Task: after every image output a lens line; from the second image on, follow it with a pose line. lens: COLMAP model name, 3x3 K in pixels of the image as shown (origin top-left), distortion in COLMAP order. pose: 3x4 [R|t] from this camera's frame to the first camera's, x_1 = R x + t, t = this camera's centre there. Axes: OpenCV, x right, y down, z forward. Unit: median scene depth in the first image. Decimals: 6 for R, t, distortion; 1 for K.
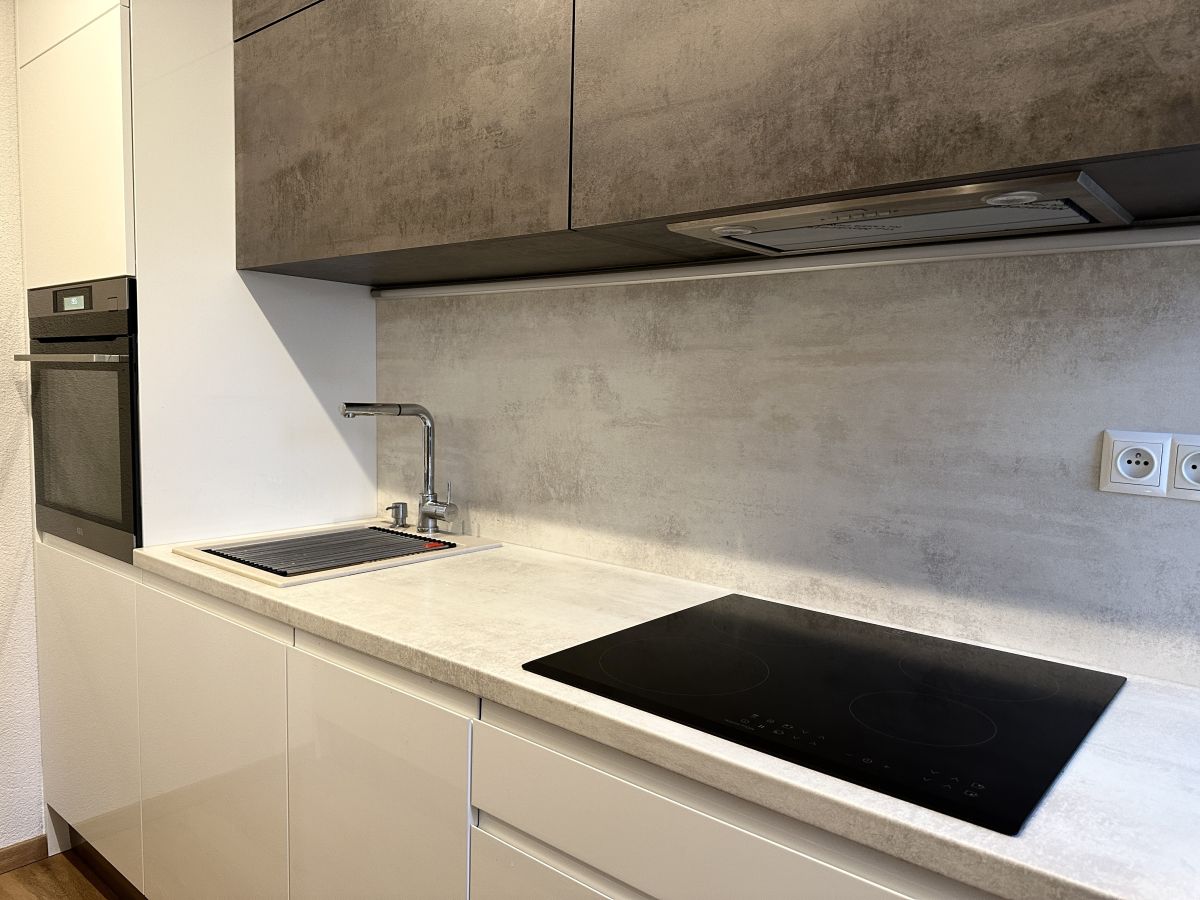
lens RADIAL K [[844.0, 0, 610.5], [0, 844.0, 458.5], [0, 0, 1]] dist [0.064564, -0.076599]
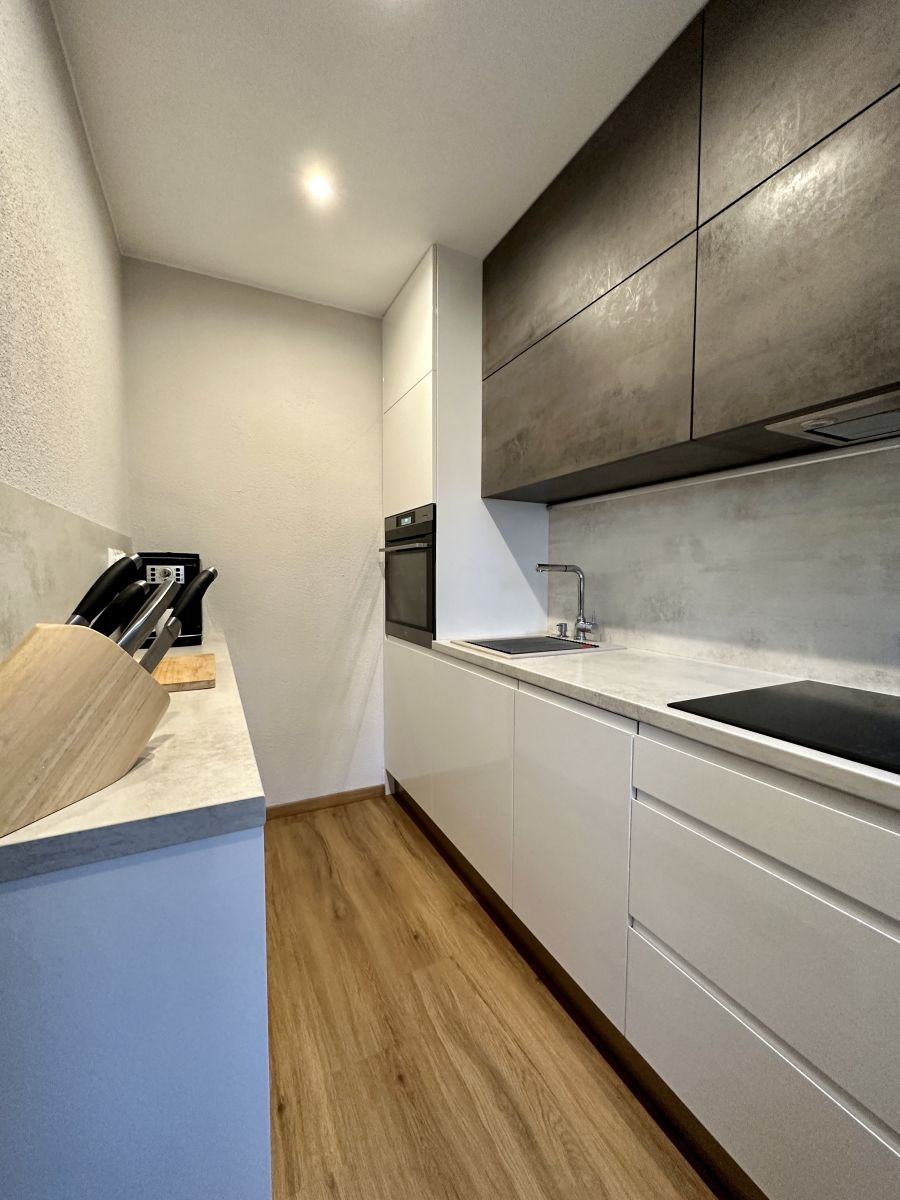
lens RADIAL K [[481.5, 0, 449.3], [0, 481.5, 602.0], [0, 0, 1]] dist [-0.003860, 0.000712]
pose [[0.913682, 0.002132, -0.406423, -0.083691], [-0.017339, 0.999280, -0.033737, 0.066669], [0.406059, 0.037872, 0.913062, -0.009149]]
